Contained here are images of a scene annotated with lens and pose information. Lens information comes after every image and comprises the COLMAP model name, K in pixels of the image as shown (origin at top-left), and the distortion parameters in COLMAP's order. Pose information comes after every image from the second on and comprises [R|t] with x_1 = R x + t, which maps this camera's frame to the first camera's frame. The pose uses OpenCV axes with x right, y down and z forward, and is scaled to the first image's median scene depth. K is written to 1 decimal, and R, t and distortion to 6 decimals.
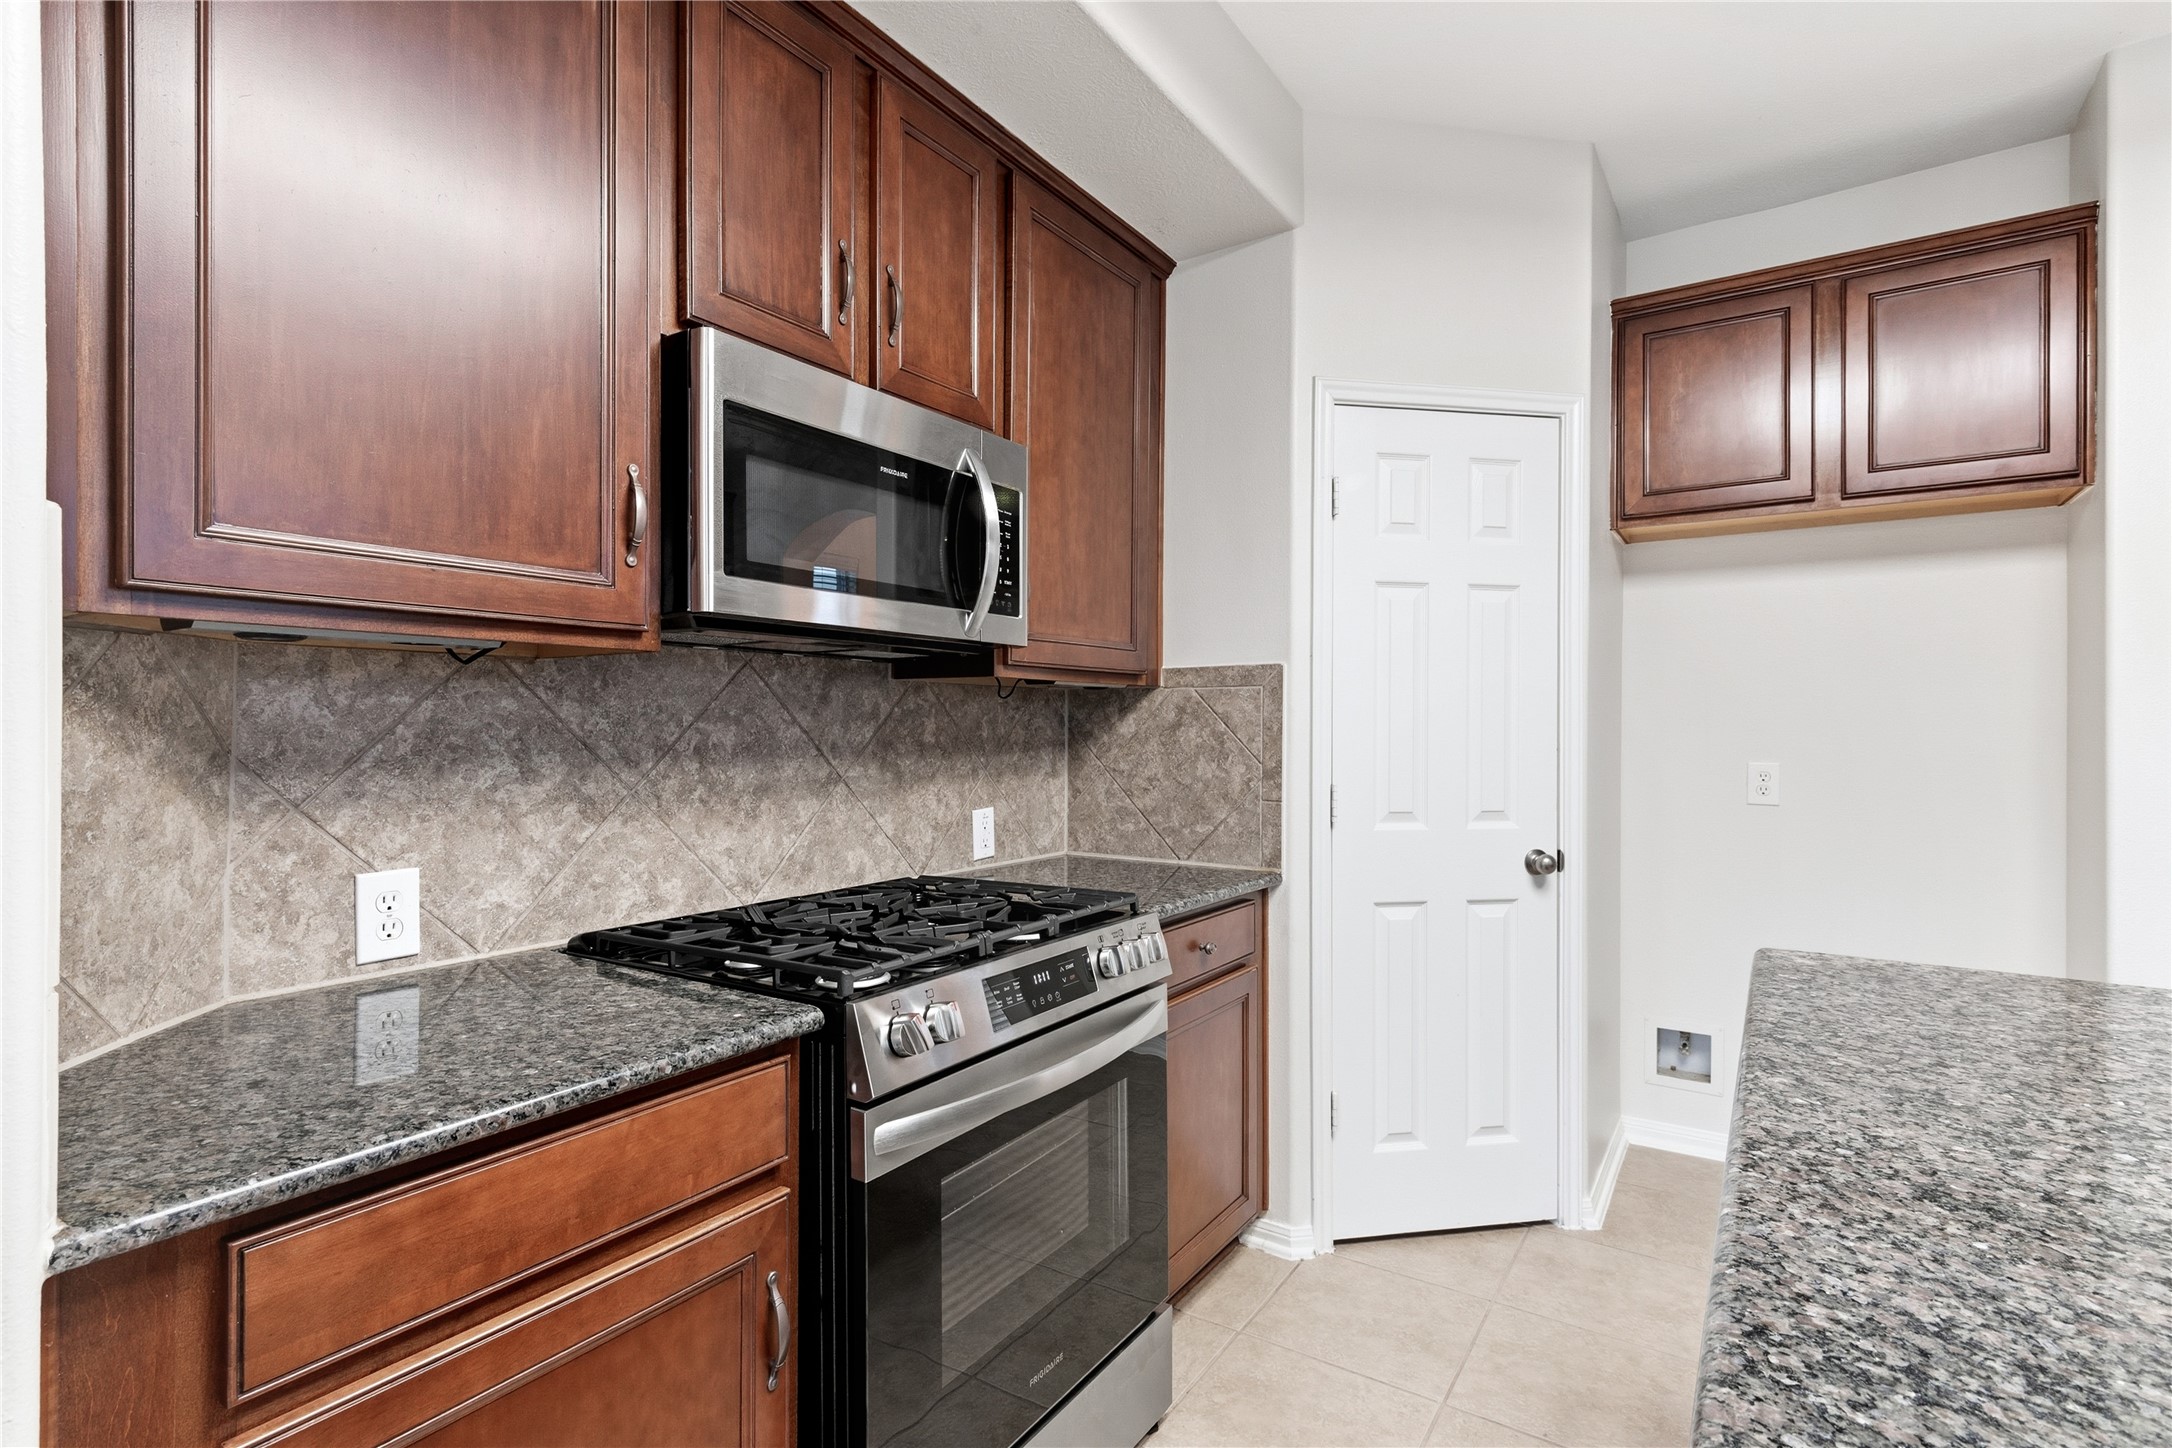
lens RADIAL K [[1036.7, 0, 1090.6], [0, 1036.7, 726.9], [0, 0, 1]] dist [0.017724, -0.000205]
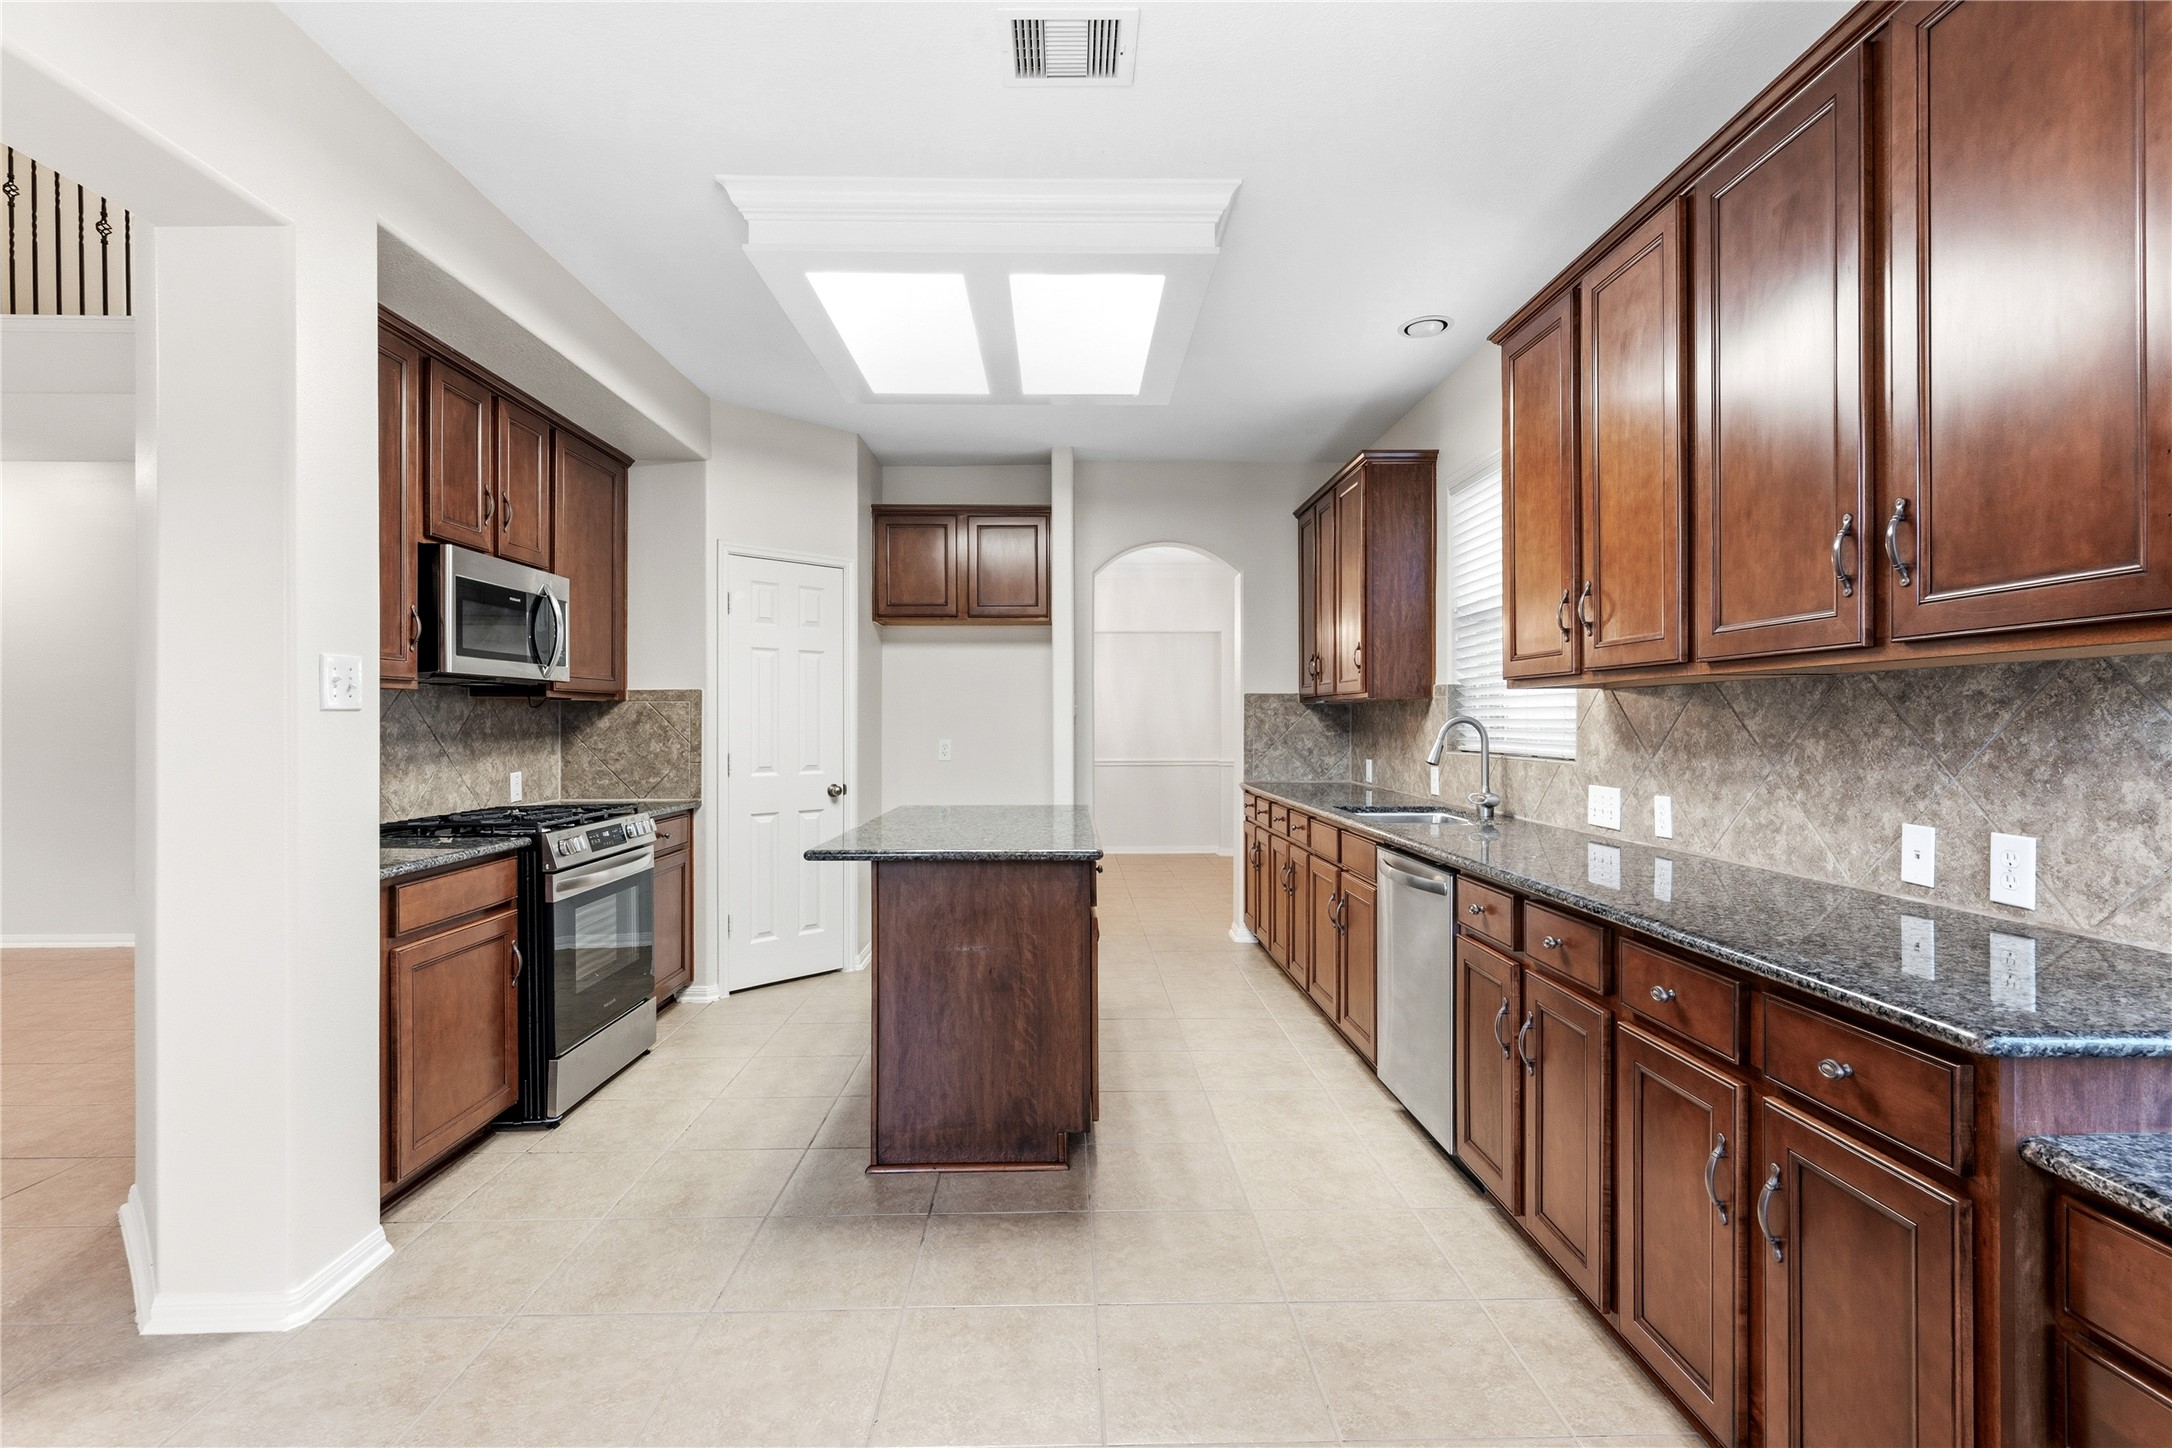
lens RADIAL K [[997.5, 0, 1092.3], [0, 997.5, 722.9], [0, 0, 1]] dist [0.010039, -0.000714]
pose [[0.820701, -0.003154, 0.571349, -0.302864], [0.002892, 0.999995, 0.001366, -0.001054], [-0.571350, 0.000531, 0.820706, -1.006295]]
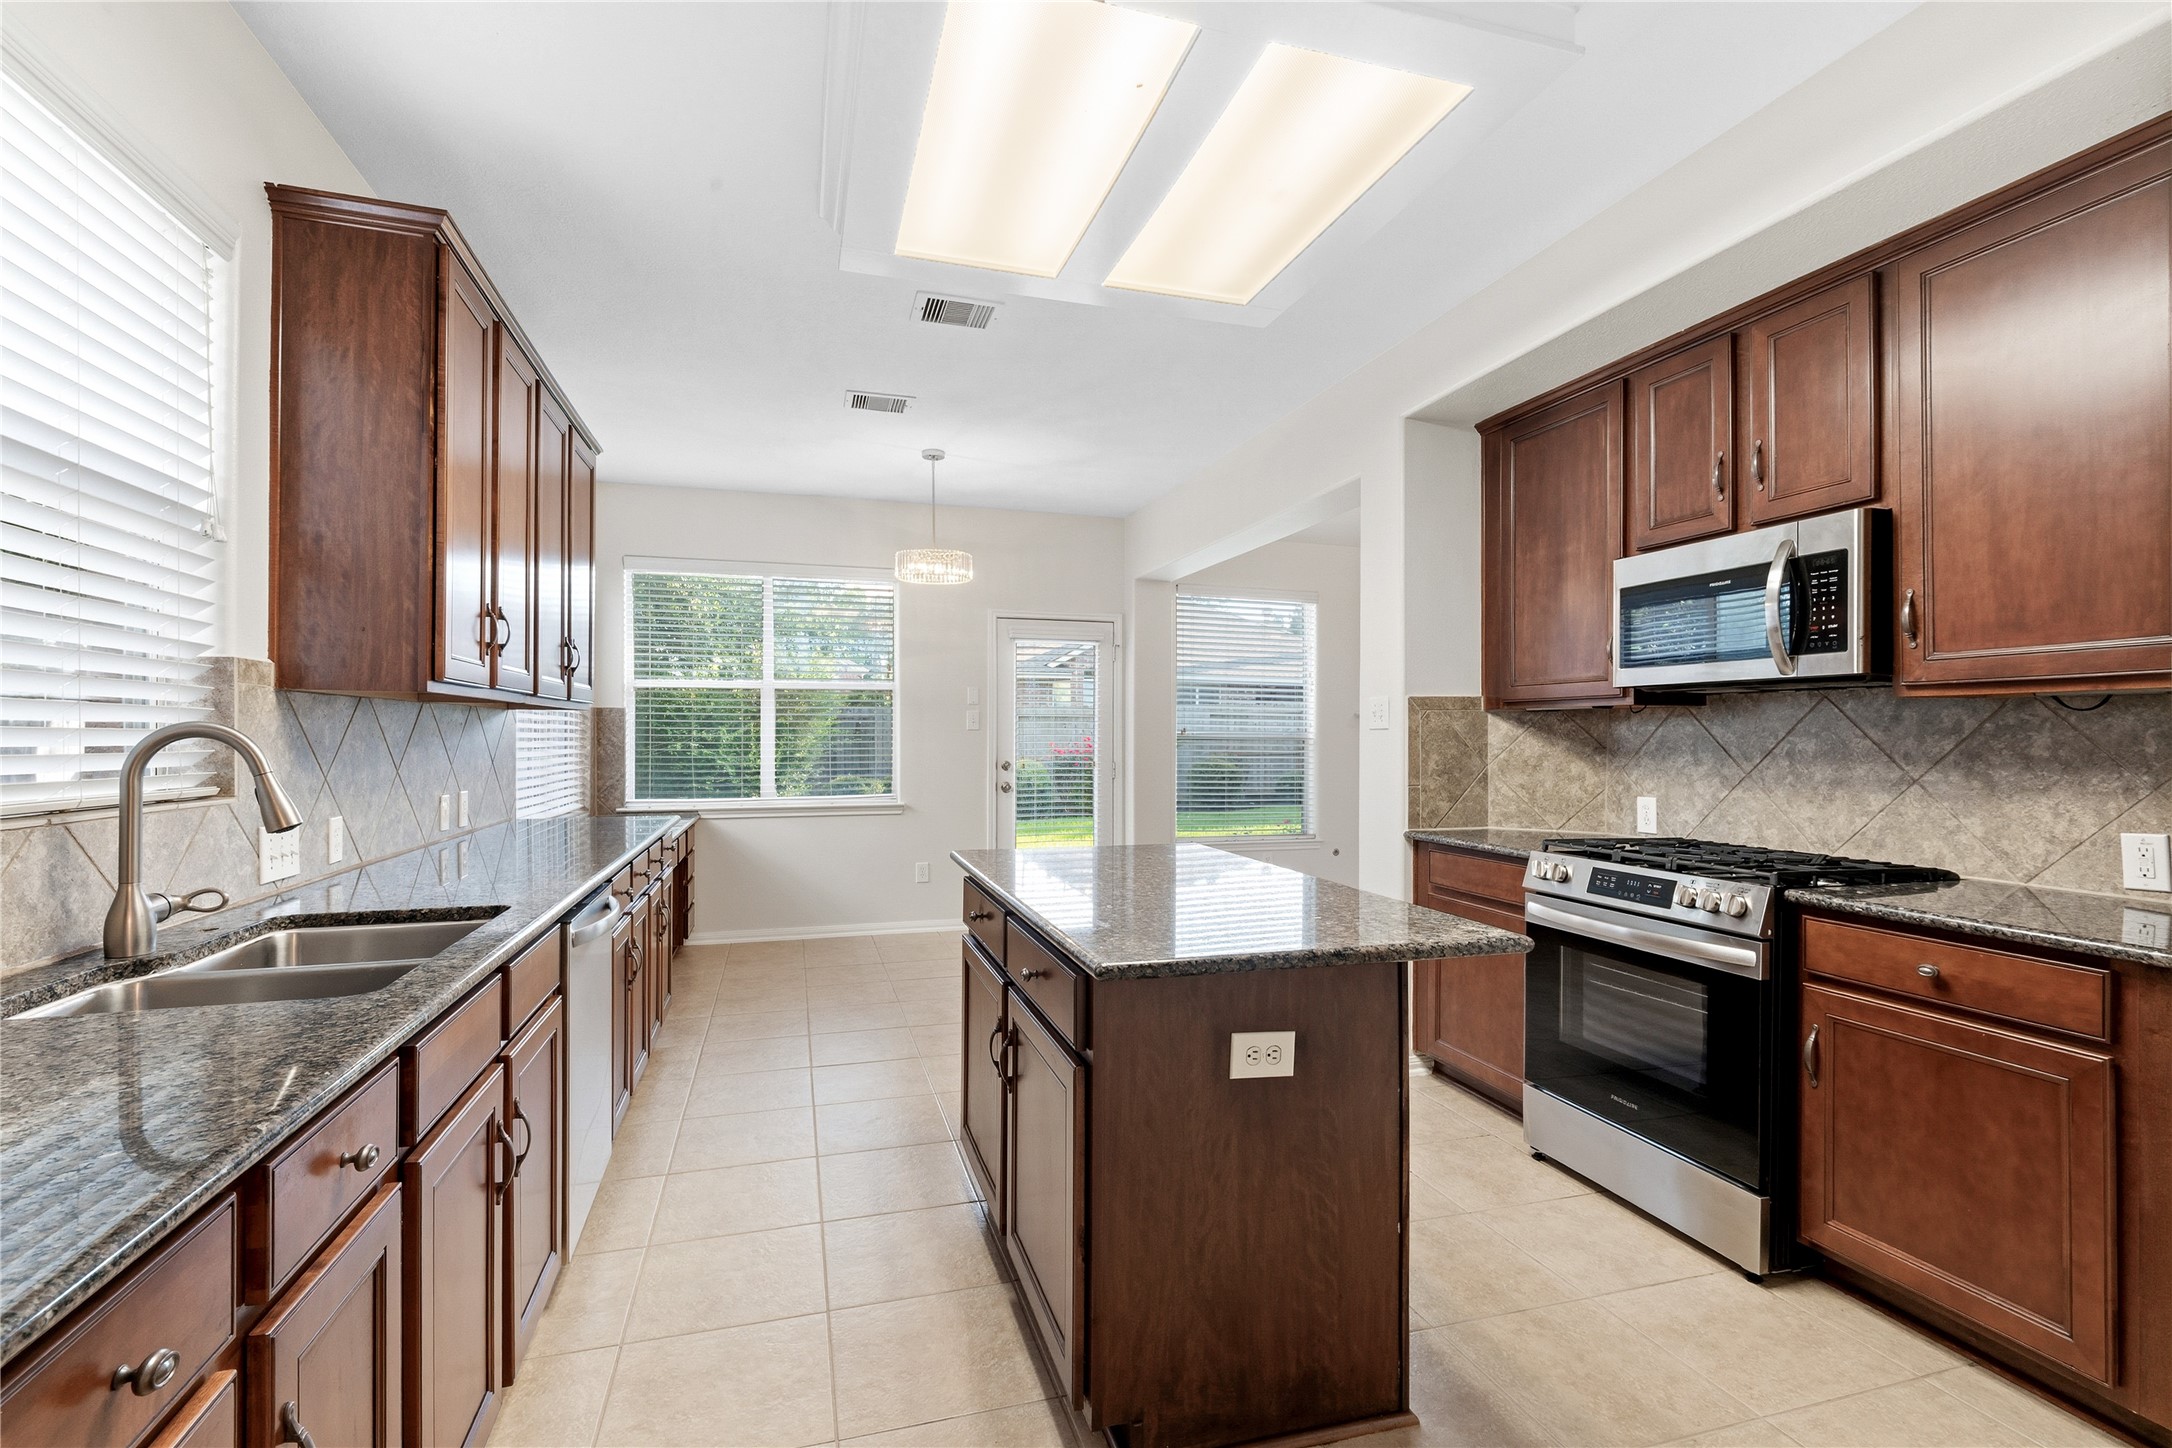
lens RADIAL K [[994.1, 0, 1074.0], [0, 994.1, 726.6], [0, 0, 1]] dist [0.000809, -0.000123]
pose [[-0.652354, -0.010096, -0.757847, 1.307933], [-0.004183, 0.999944, -0.009720, -0.000571], [0.757903, -0.003171, -0.652360, 0.986814]]
